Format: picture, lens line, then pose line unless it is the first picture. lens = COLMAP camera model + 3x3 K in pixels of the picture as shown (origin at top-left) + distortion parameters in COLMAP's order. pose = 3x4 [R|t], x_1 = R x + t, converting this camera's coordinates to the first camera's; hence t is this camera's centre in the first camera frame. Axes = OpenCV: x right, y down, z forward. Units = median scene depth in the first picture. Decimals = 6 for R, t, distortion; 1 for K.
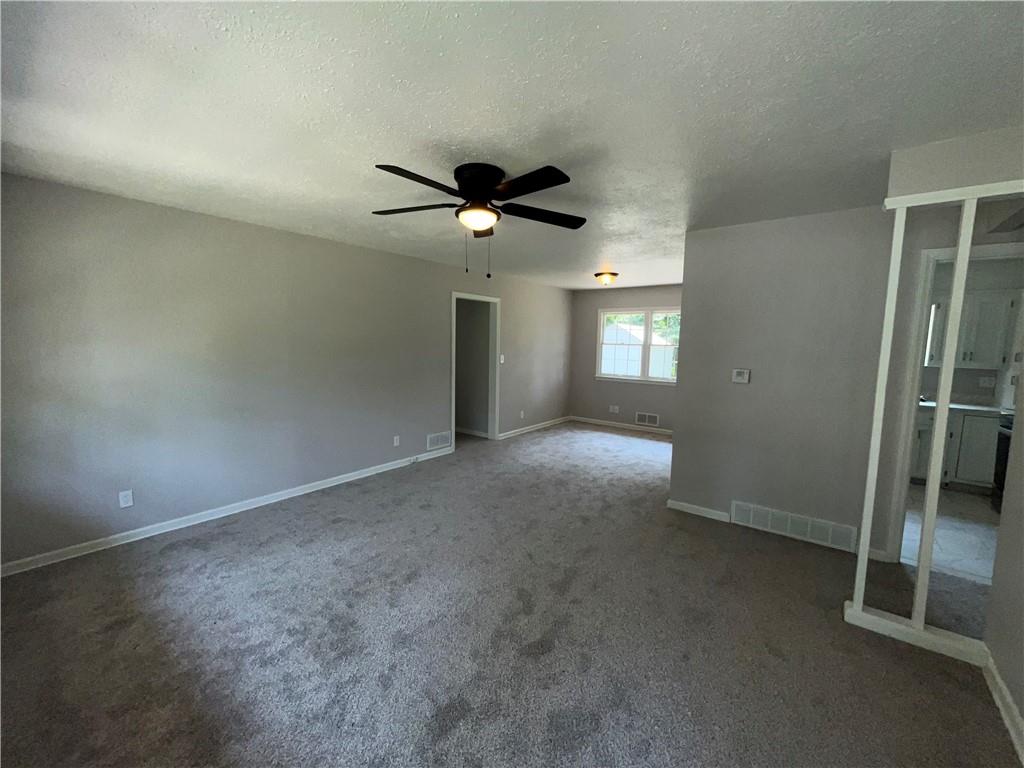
lens RADIAL K [[415.1, 0, 510.2], [0, 415.1, 387.1], [0, 0, 1]] dist [-0.002917, 0.000431]
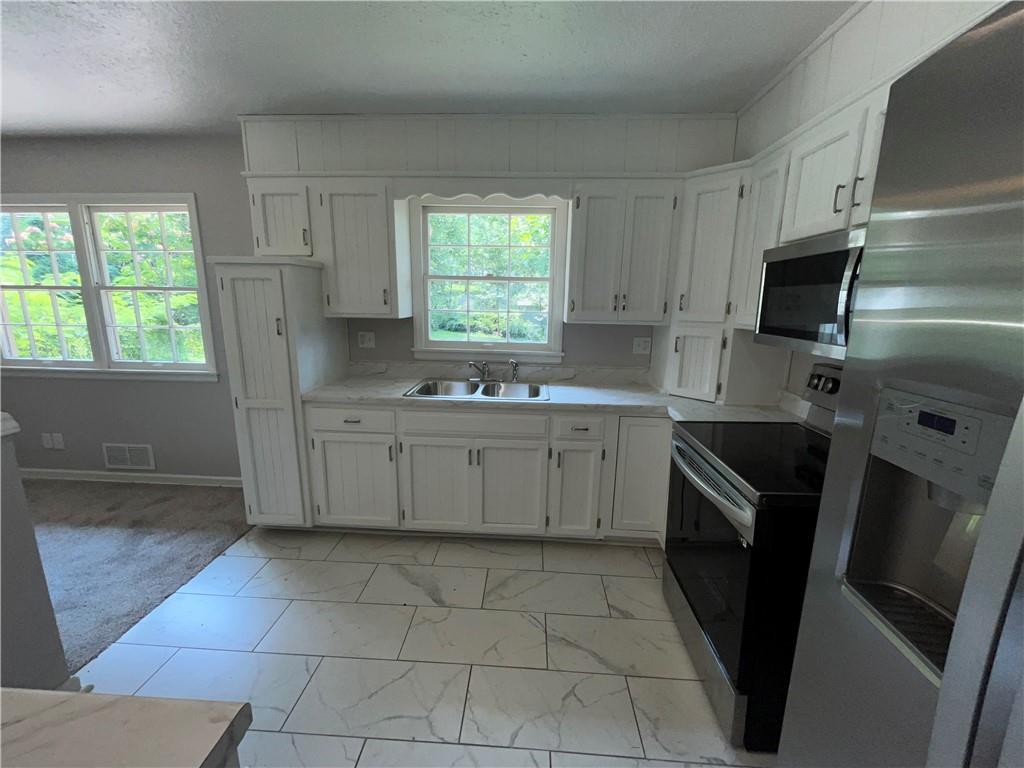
lens RADIAL K [[415.1, 0, 508.7], [0, 415.1, 383.1], [0, 0, 1]] dist [-0.002917, 0.000431]
pose [[0.817186, -0.128834, 0.561791, 0.647096], [0.066863, 0.989307, 0.129616, -0.048169], [-0.572483, -0.068358, 0.817062, 0.611428]]
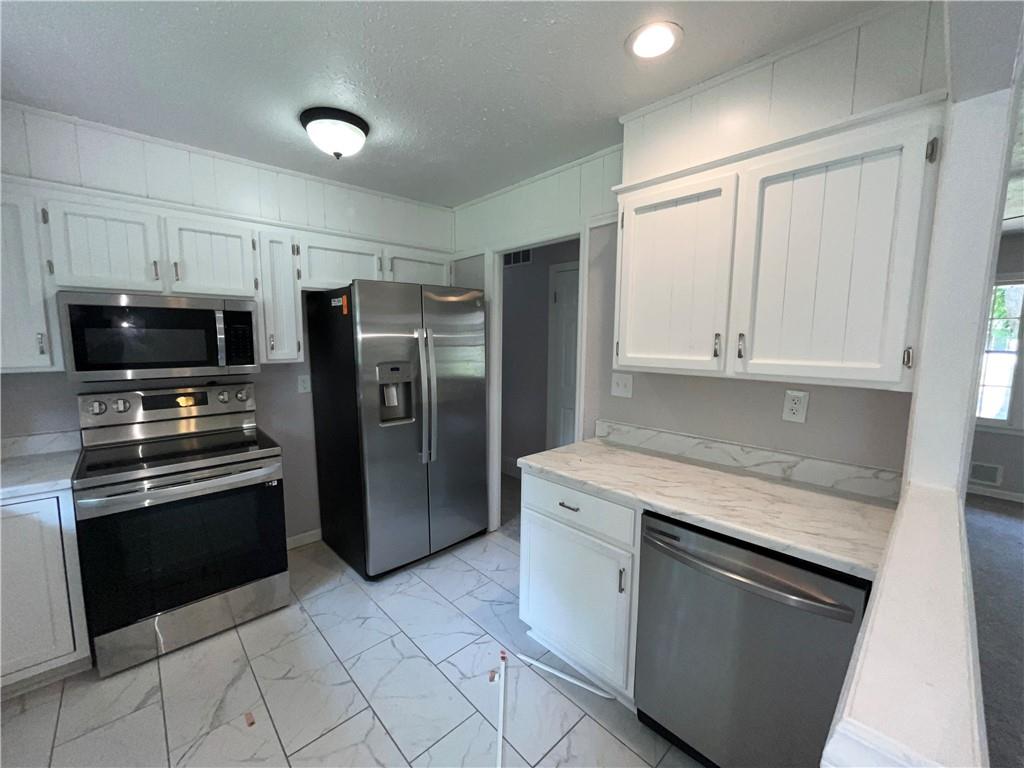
lens RADIAL K [[415.1, 0, 507.5], [0, 415.1, 382.4], [0, 0, 1]] dist [-0.002917, 0.000431]
pose [[-0.987244, -0.051953, 0.150498, 0.593894], [-0.018544, 0.976351, 0.215393, -0.111859], [-0.158129, 0.209855, -0.964861, 1.118426]]
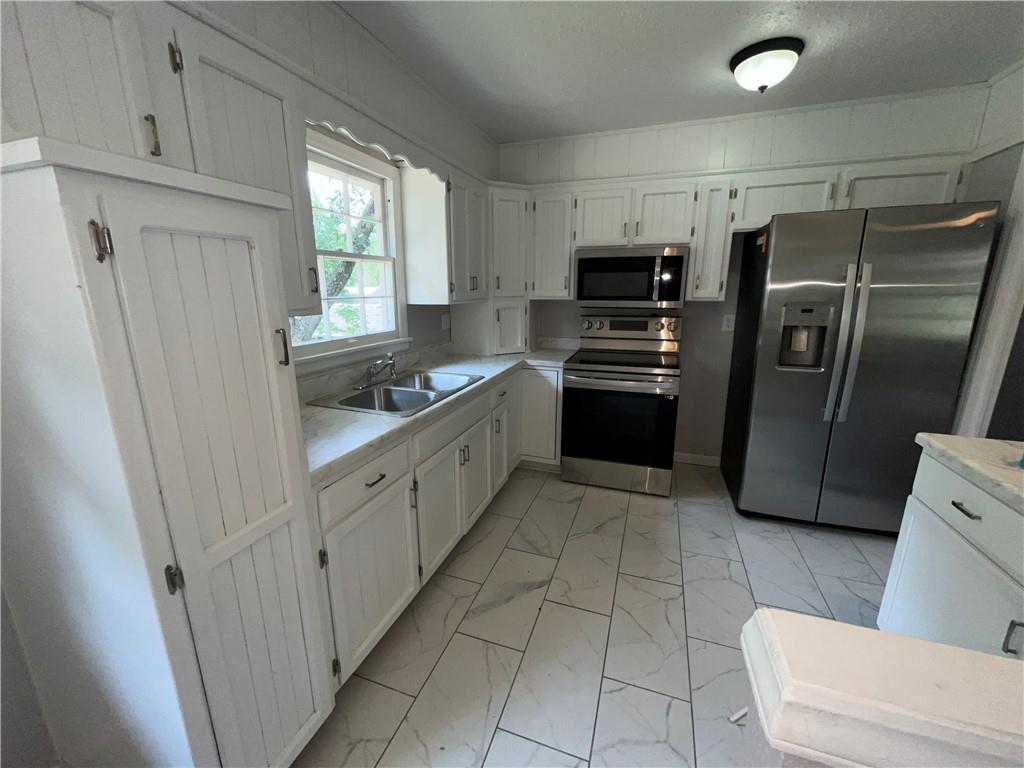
lens RADIAL K [[415.1, 0, 509.5], [0, 415.1, 383.0], [0, 0, 1]] dist [-0.002917, 0.000431]
pose [[-0.317434, -0.245997, 0.915817, 0.465557], [0.089722, 0.953643, 0.287256, -0.101711], [-0.944026, 0.173353, -0.280648, 1.105447]]
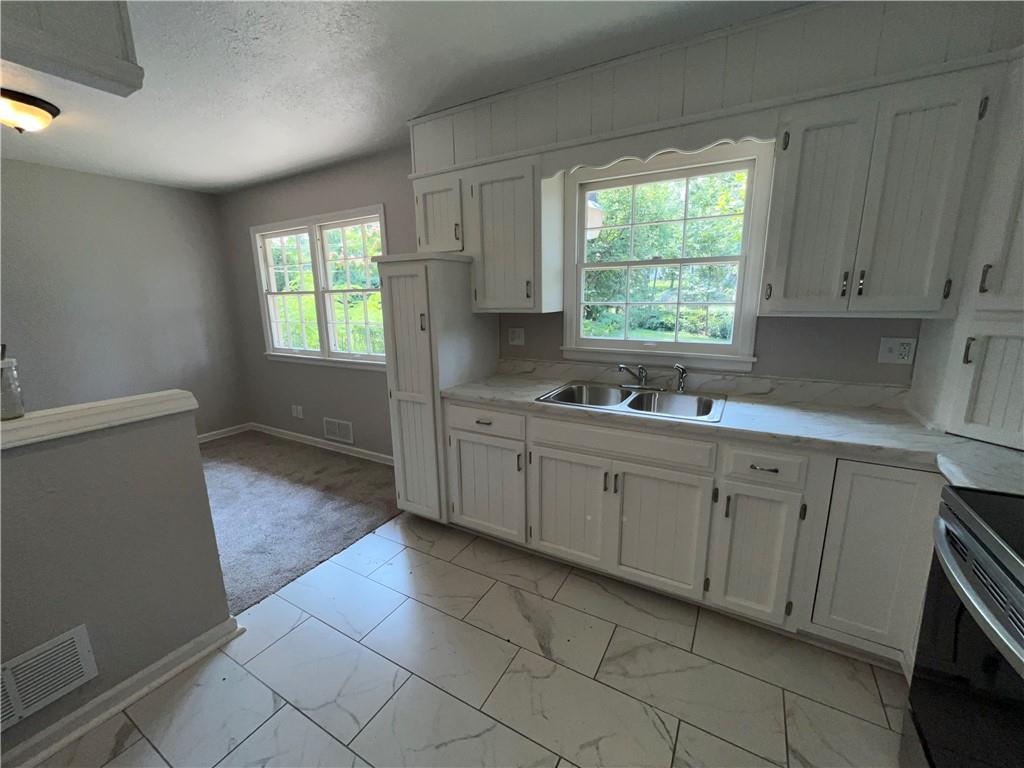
lens RADIAL K [[415.1, 0, 509.2], [0, 415.1, 383.8], [0, 0, 1]] dist [-0.002917, 0.000431]
pose [[0.988403, -0.071691, 0.133869, 0.736859], [0.057686, 0.992722, 0.105714, -0.042333], [-0.140473, -0.096765, 0.985345, 0.661324]]
